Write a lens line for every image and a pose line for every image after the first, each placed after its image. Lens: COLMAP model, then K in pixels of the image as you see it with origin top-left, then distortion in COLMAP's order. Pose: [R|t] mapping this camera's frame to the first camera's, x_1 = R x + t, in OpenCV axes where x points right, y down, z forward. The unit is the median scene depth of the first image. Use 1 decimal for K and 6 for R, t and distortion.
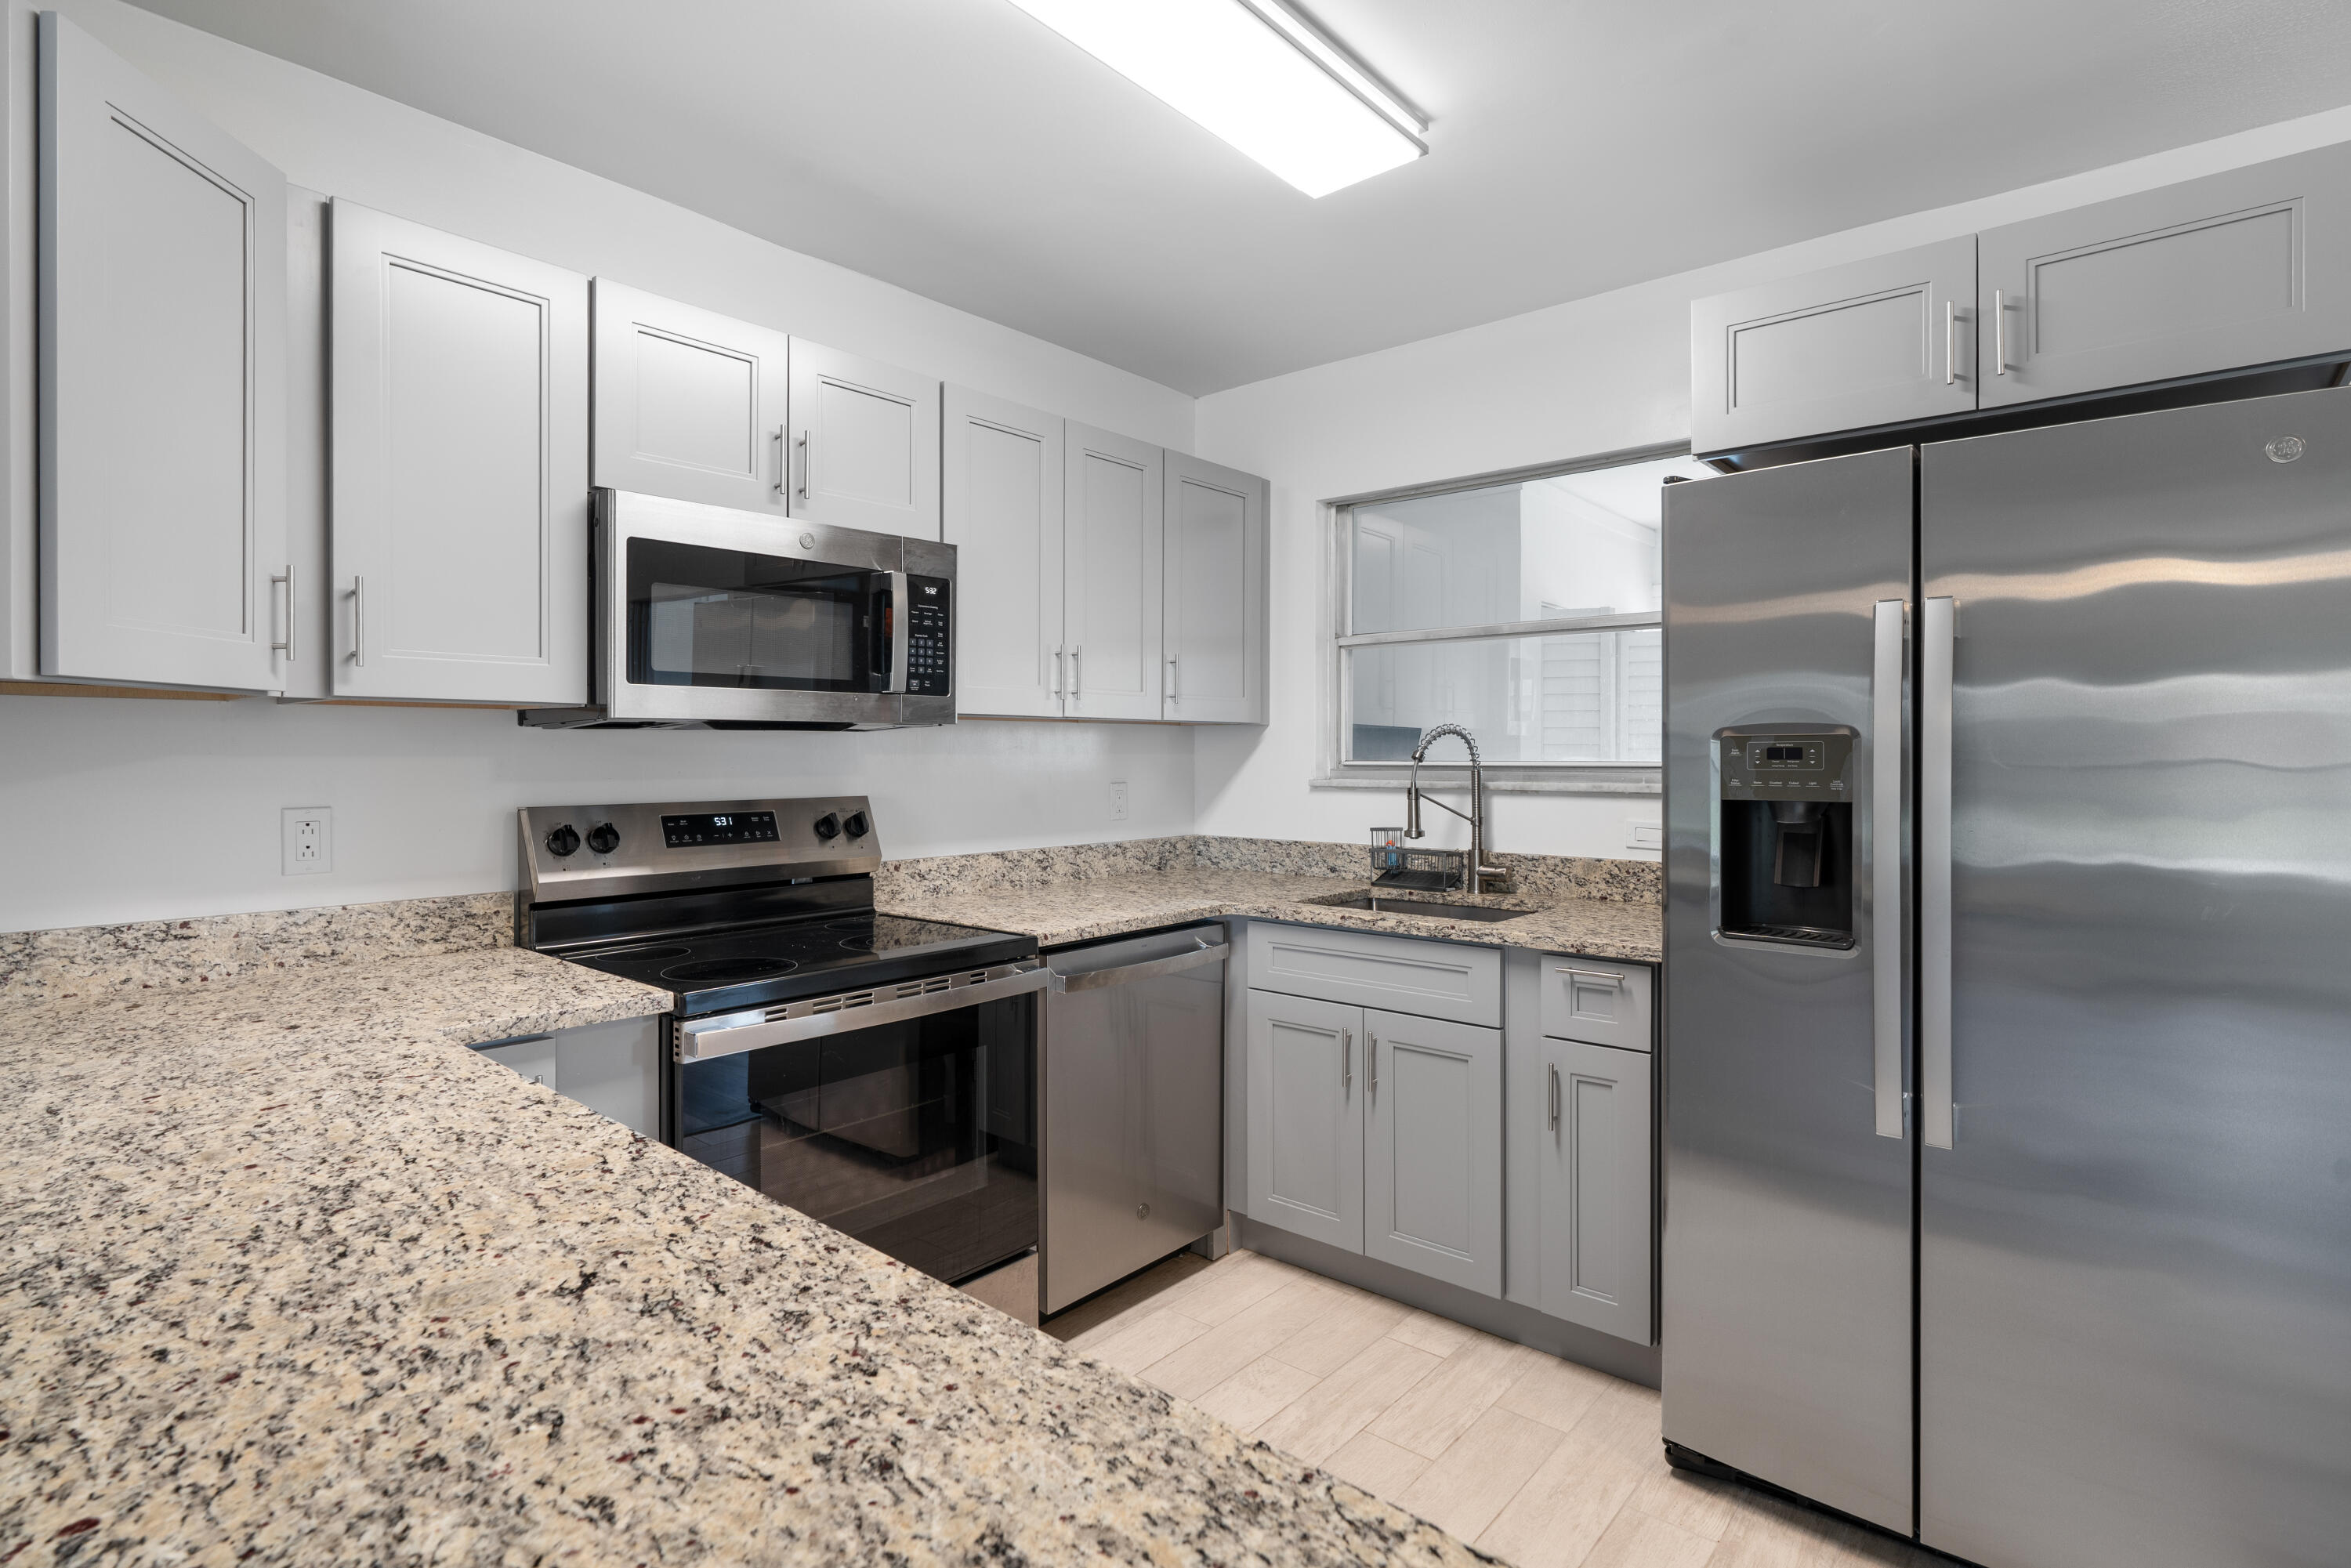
lens RADIAL K [[1169.8, 0, 1173.7], [0, 1169.8, 753.8], [0, 0, 1]] dist [-0.002455, -0.000254]
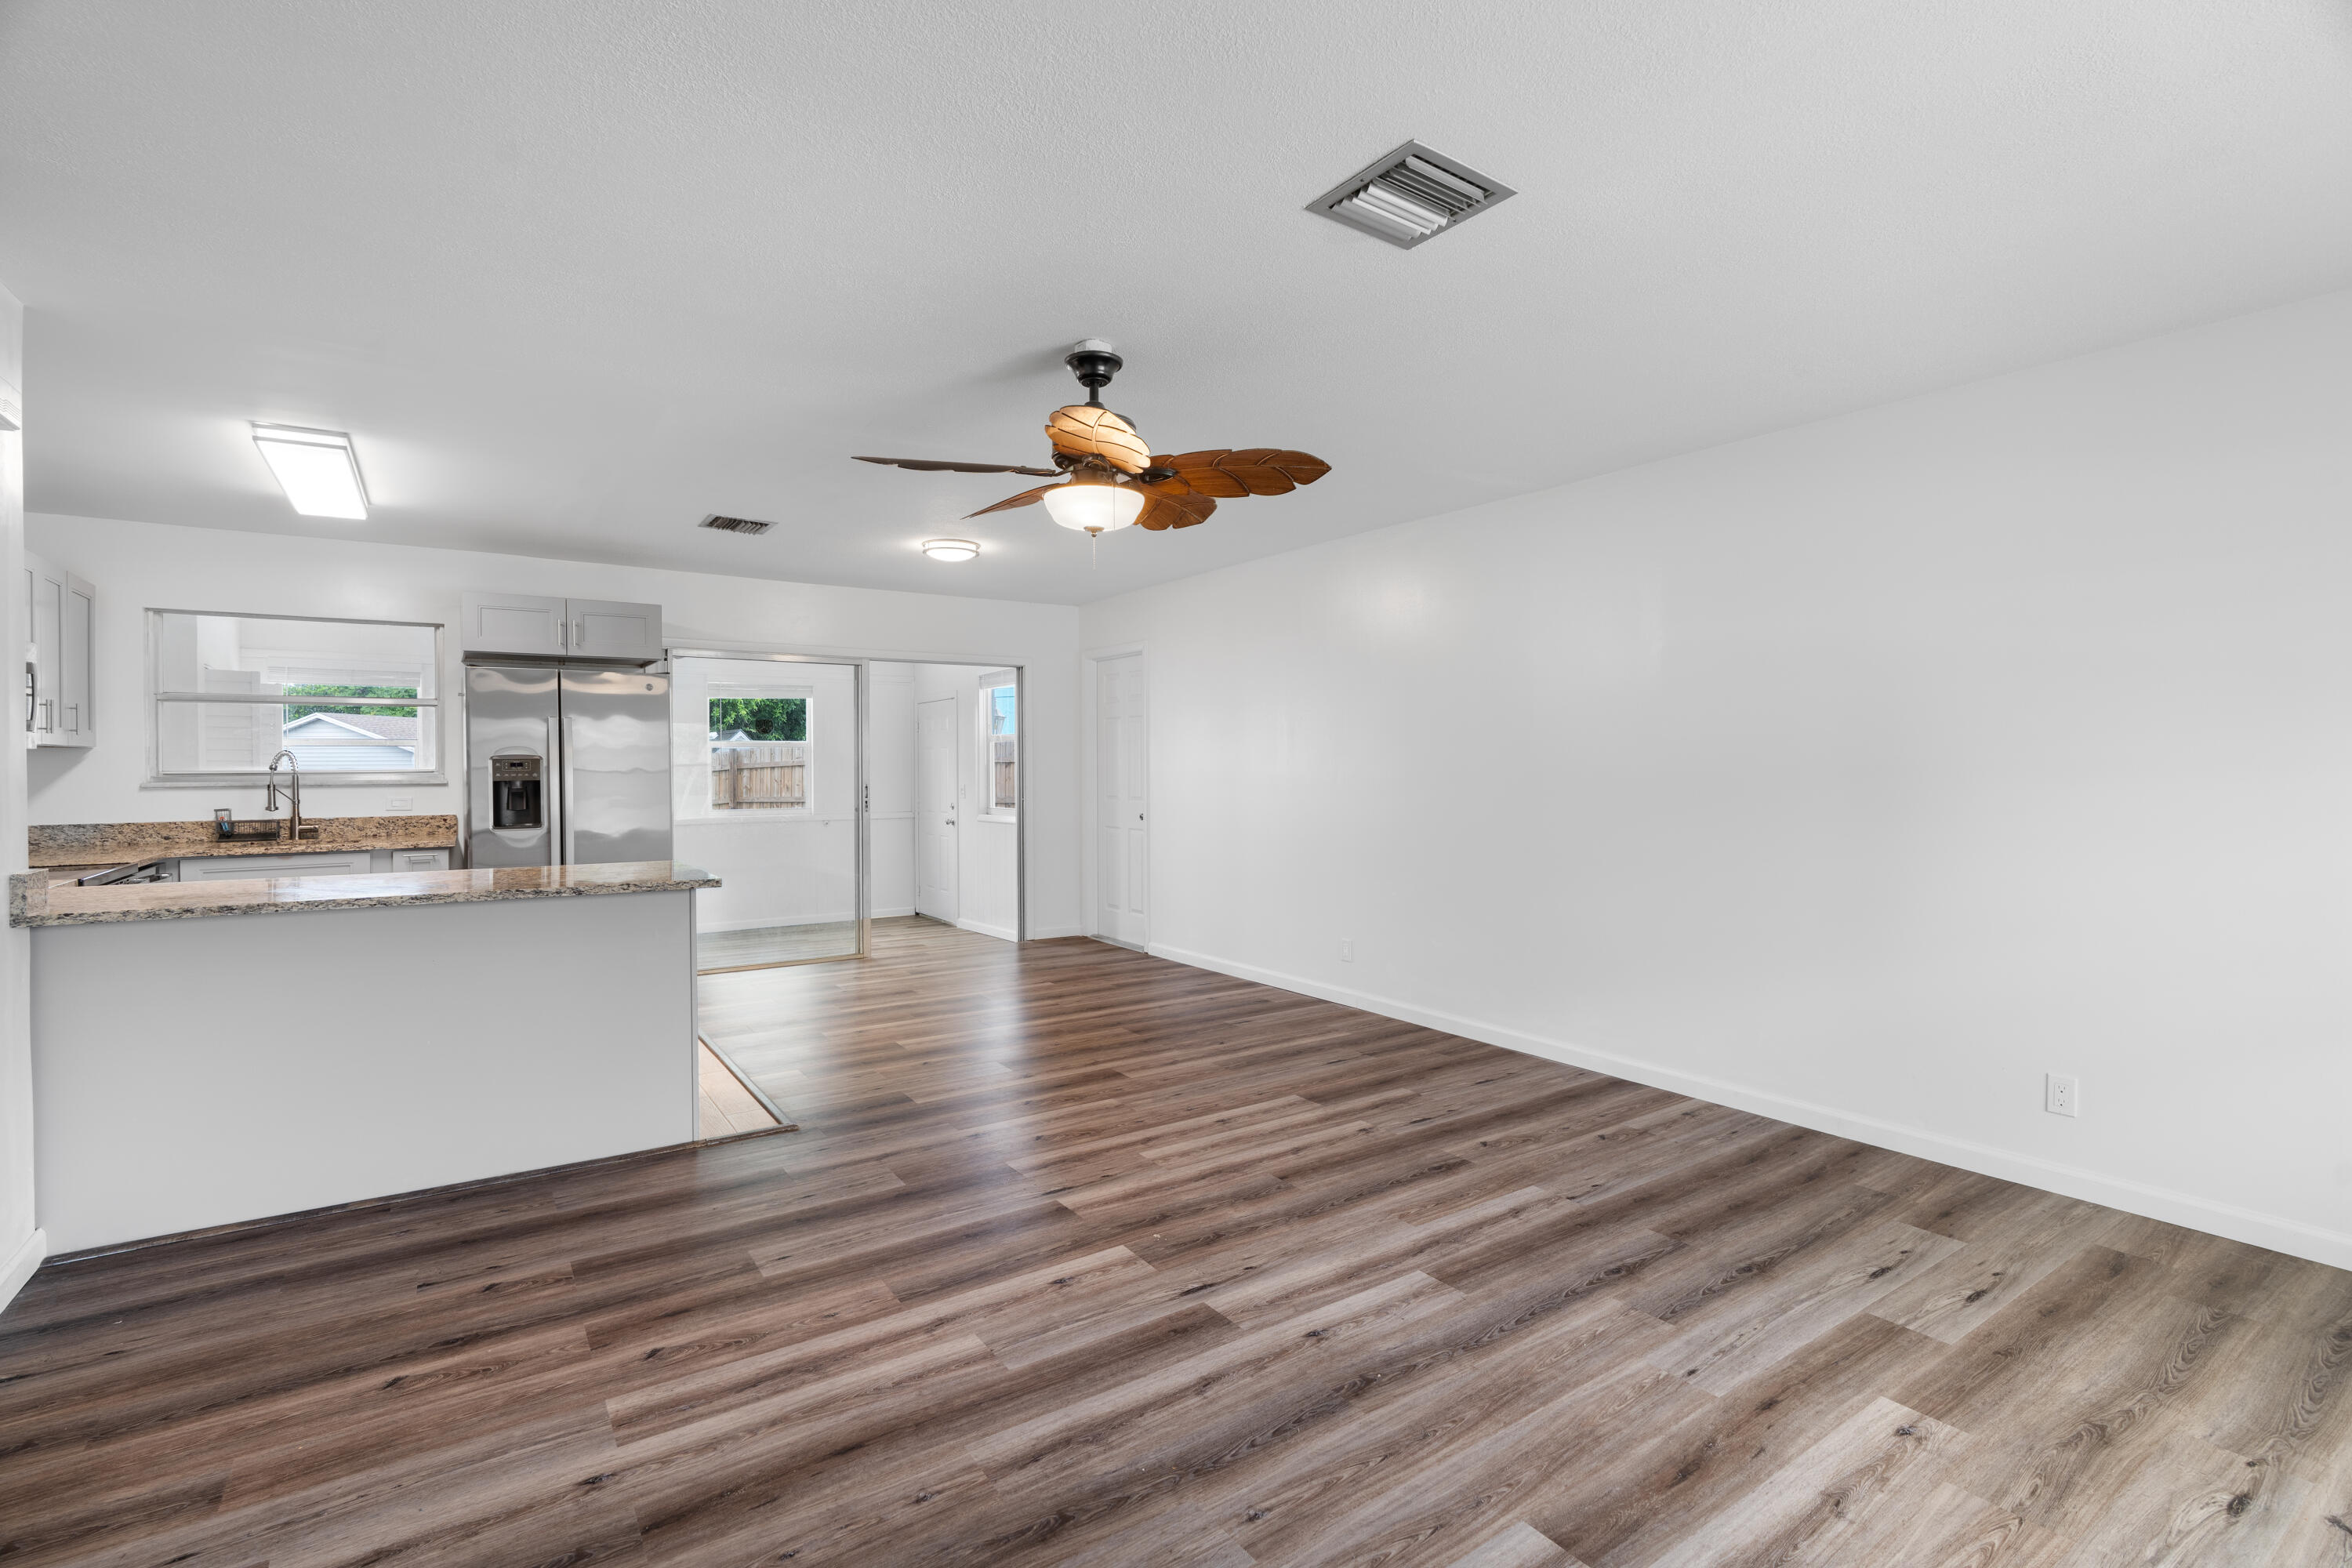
lens RADIAL K [[1101.4, 0, 1176.0], [0, 1101.4, 784.0], [0, 0, 1]] dist [-0.003237, 0.000859]
pose [[0.262906, -0.020393, 0.964606, -1.339782], [0.005741, 0.999792, 0.019572, 0.002518], [-0.964804, 0.000392, 0.262969, -1.044571]]
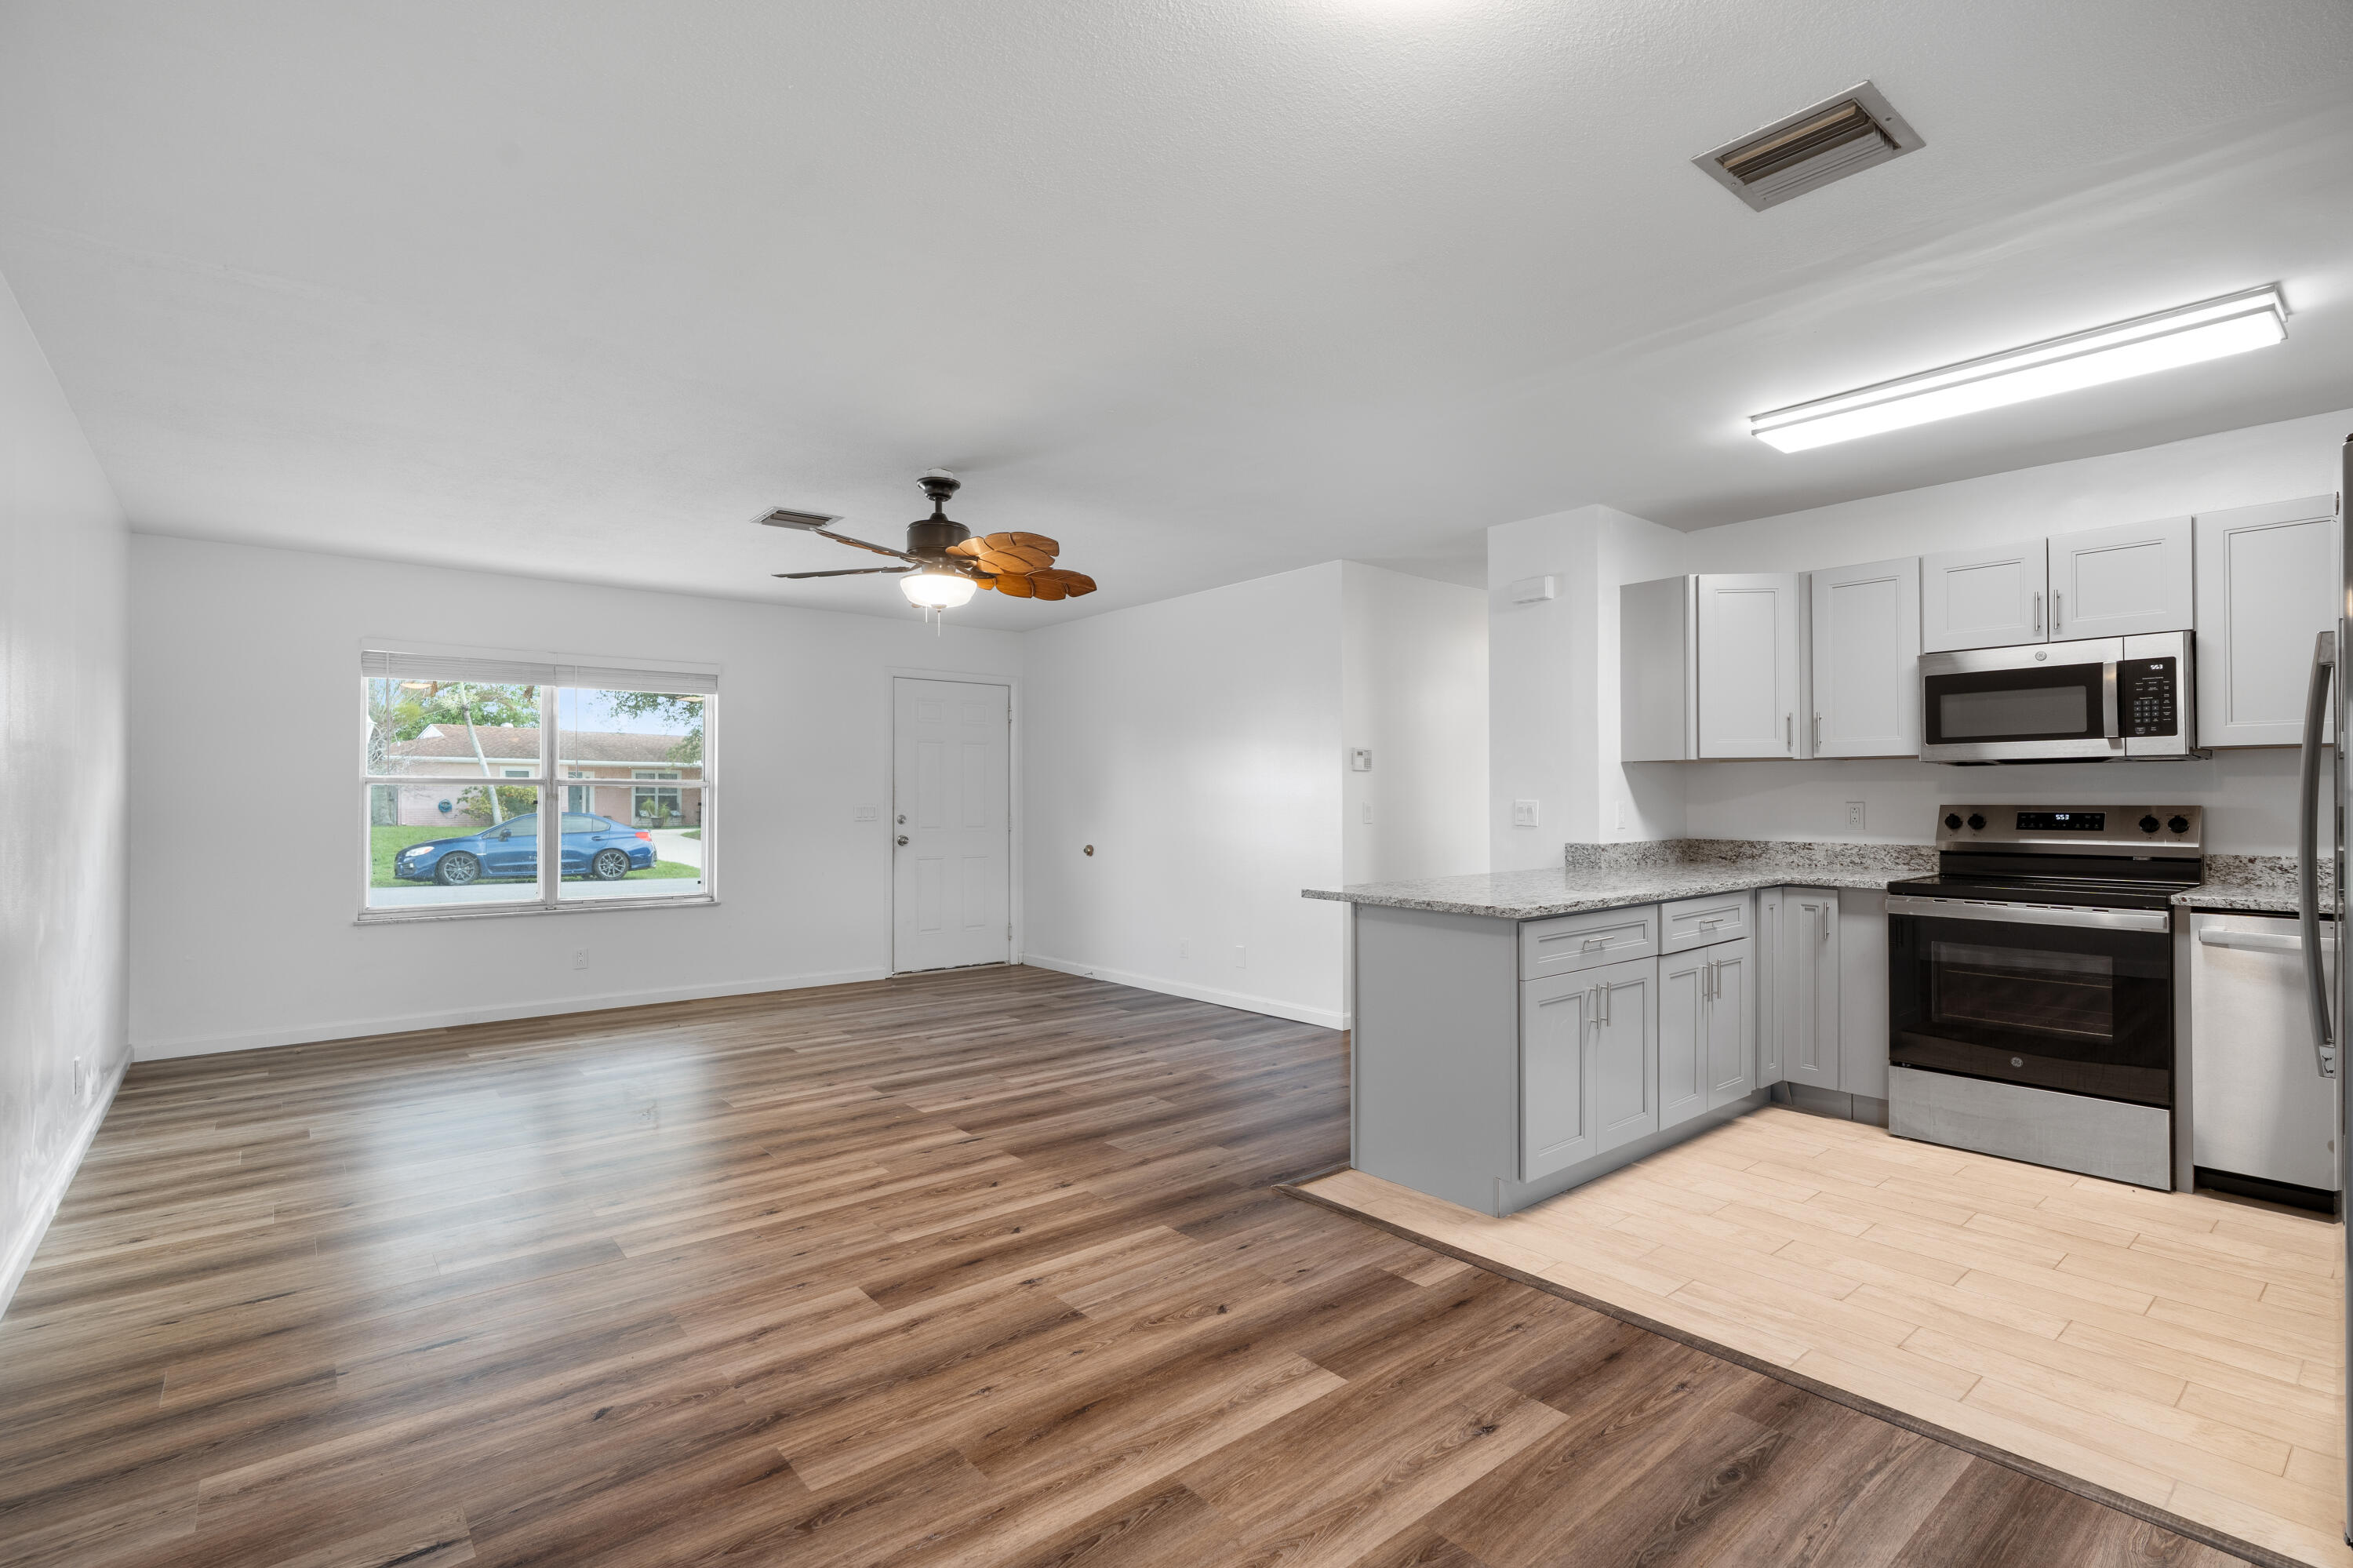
lens RADIAL K [[1108.5, 0, 1176.5], [0, 1108.5, 784.0], [0, 0, 1]] dist [-0.003040, -0.000536]
pose [[-0.173024, -0.011727, -0.984848, 1.403488], [0.000067, 0.999929, -0.011918, 0.027705], [0.984918, -0.002129, -0.173011, 0.005214]]
